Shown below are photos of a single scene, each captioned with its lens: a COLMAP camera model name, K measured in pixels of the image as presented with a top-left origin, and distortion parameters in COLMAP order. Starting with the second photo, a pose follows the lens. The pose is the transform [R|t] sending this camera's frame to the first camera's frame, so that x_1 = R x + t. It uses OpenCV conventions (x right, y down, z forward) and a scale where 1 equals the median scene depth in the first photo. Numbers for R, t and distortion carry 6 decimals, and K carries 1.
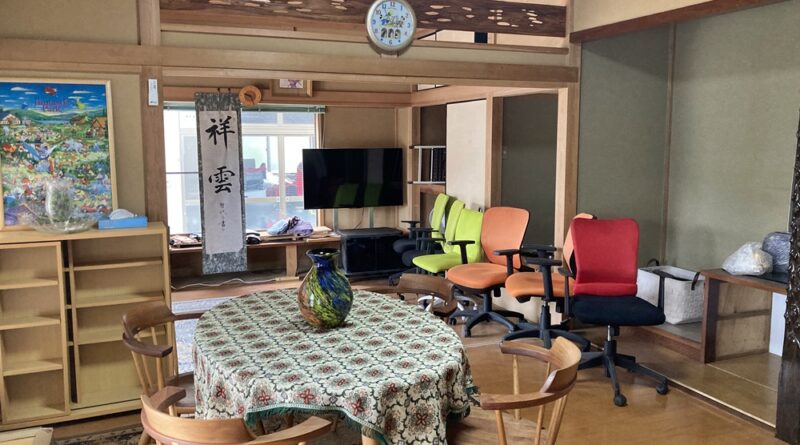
lens RADIAL K [[669.4, 0, 400.2], [0, 669.4, 222.0], [0, 0, 1]] dist [0.043434, 0.005523]
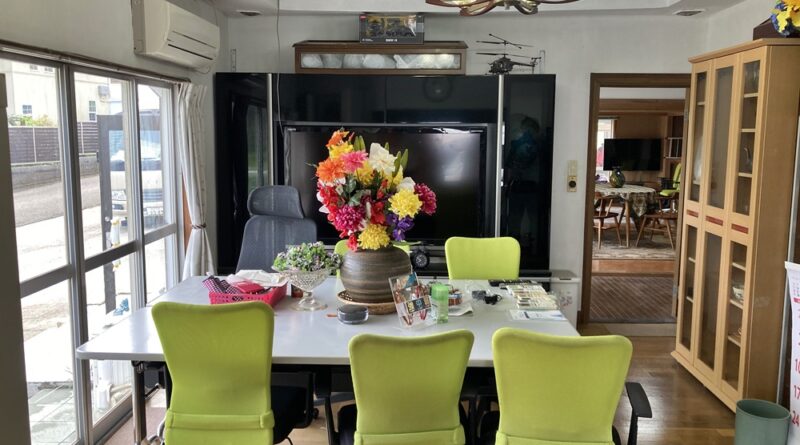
lens RADIAL K [[669.4, 0, 401.2], [0, 669.4, 219.7], [0, 0, 1]] dist [0.043434, 0.005523]
pose [[0.916754, 0.050484, -0.396249, 0.091994], [-0.048643, 0.998708, 0.014701, 0.116639], [0.396479, 0.005797, 0.918025, -0.956831]]
